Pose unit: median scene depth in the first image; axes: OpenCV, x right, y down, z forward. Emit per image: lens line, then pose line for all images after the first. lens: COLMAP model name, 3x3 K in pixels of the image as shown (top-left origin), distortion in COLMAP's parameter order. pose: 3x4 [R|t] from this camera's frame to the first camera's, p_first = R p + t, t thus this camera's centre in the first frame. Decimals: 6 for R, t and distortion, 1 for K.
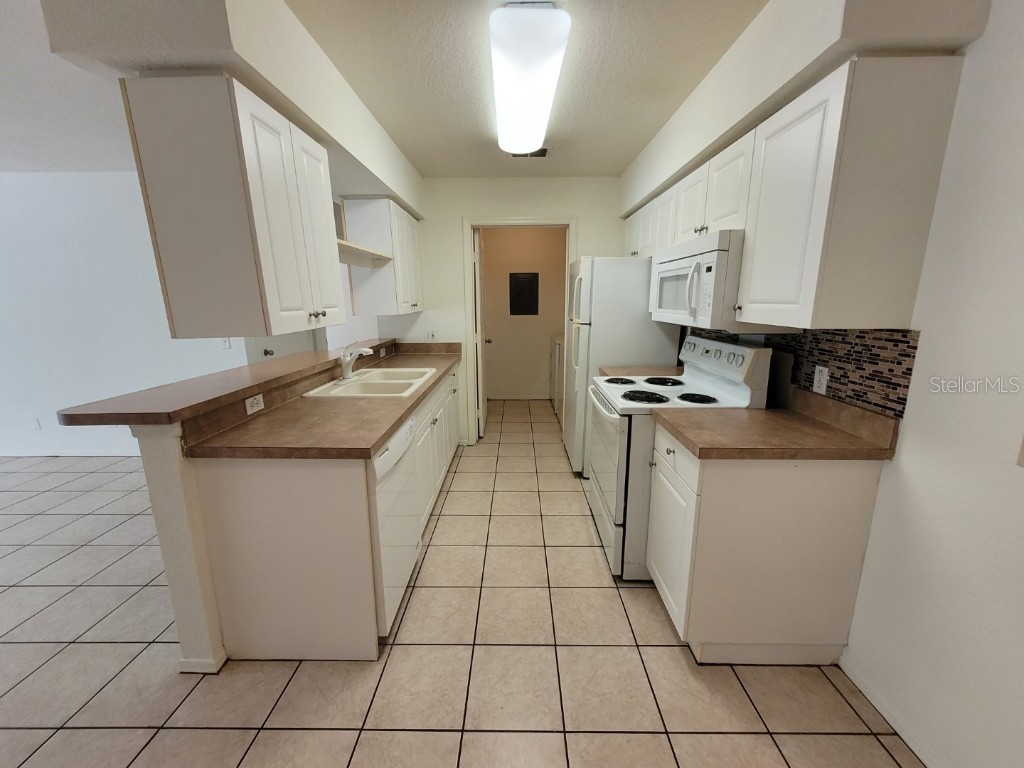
lens RADIAL K [[400.4, 0, 514.7], [0, 400.4, 386.2], [0, 0, 1]] dist [0.001178, 0.000469]
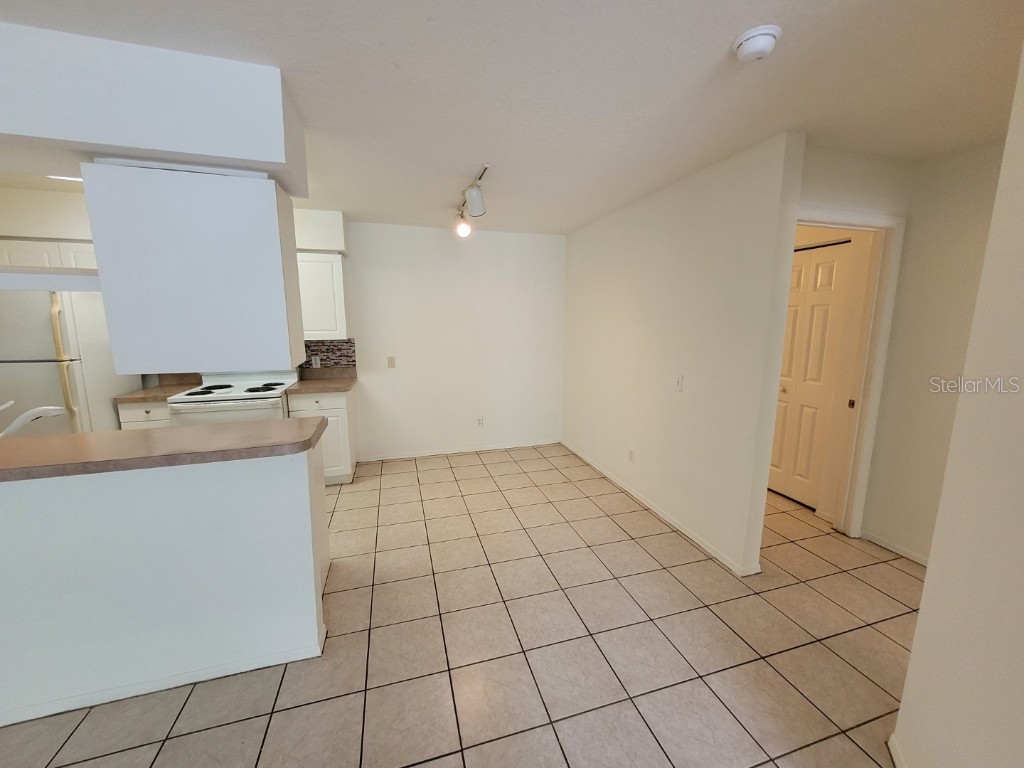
lens RADIAL K [[400.4, 0, 514.9], [0, 400.4, 382.8], [0, 0, 1]] dist [0.001178, 0.000469]
pose [[-0.289666, -0.151183, 0.945112, -1.884513], [0.203512, 0.955138, 0.215161, -0.173452], [-0.935241, 0.254666, -0.245904, 0.516943]]
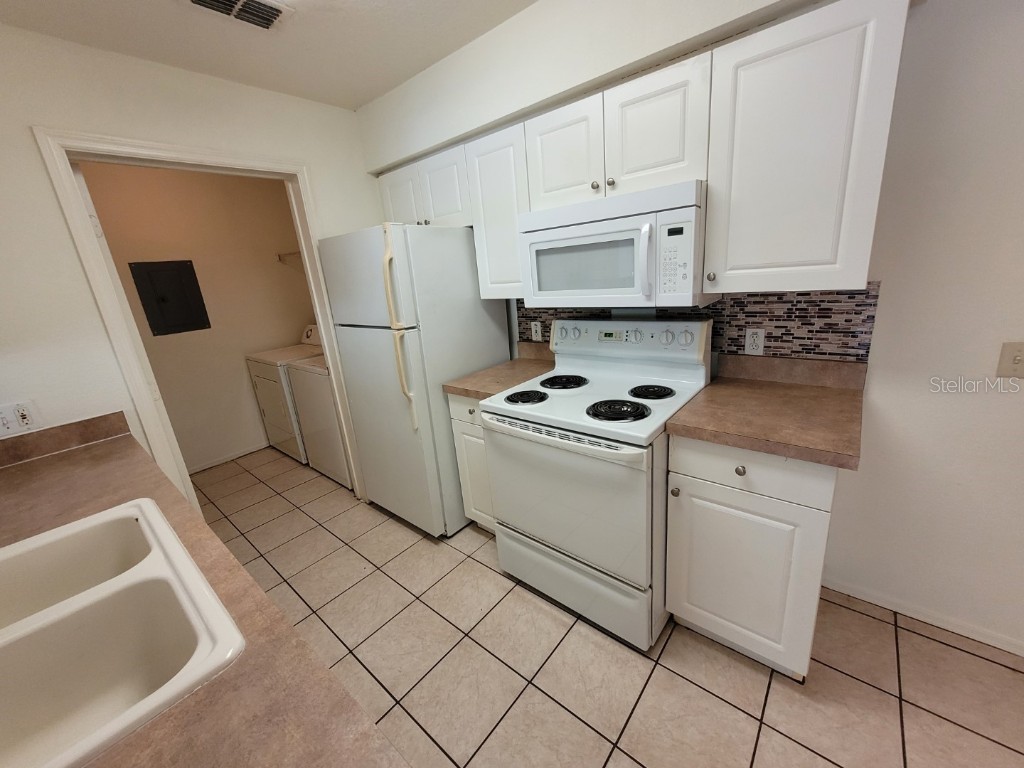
lens RADIAL K [[400.4, 0, 515.6], [0, 400.4, 383.7], [0, 0, 1]] dist [0.001178, 0.000469]
pose [[0.632568, -0.263857, 0.728174, -0.392899], [0.246023, 0.959940, 0.134117, -0.201908], [-0.734391, 0.094310, 0.672142, 0.783366]]
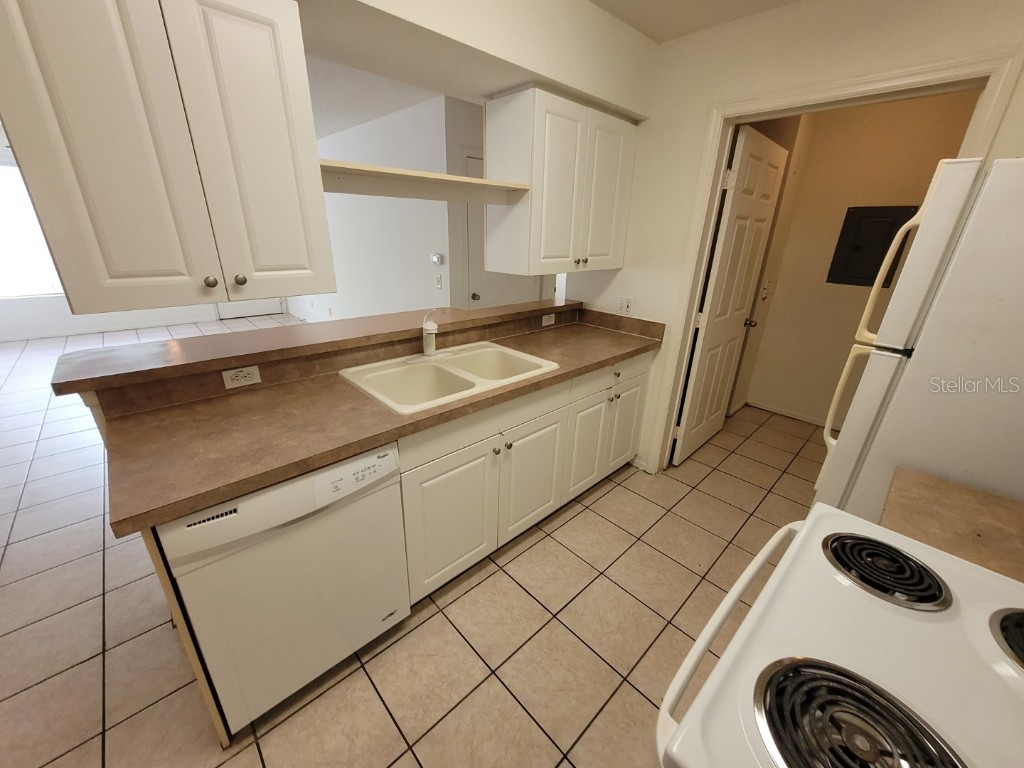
lens RADIAL K [[400.4, 0, 511.0], [0, 400.4, 381.9], [0, 0, 1]] dist [0.001178, 0.000469]
pose [[0.688276, 0.282997, -0.667974, 0.340578], [-0.187875, 0.958893, 0.212665, -0.248671], [0.700699, -0.020876, 0.713151, 0.832964]]
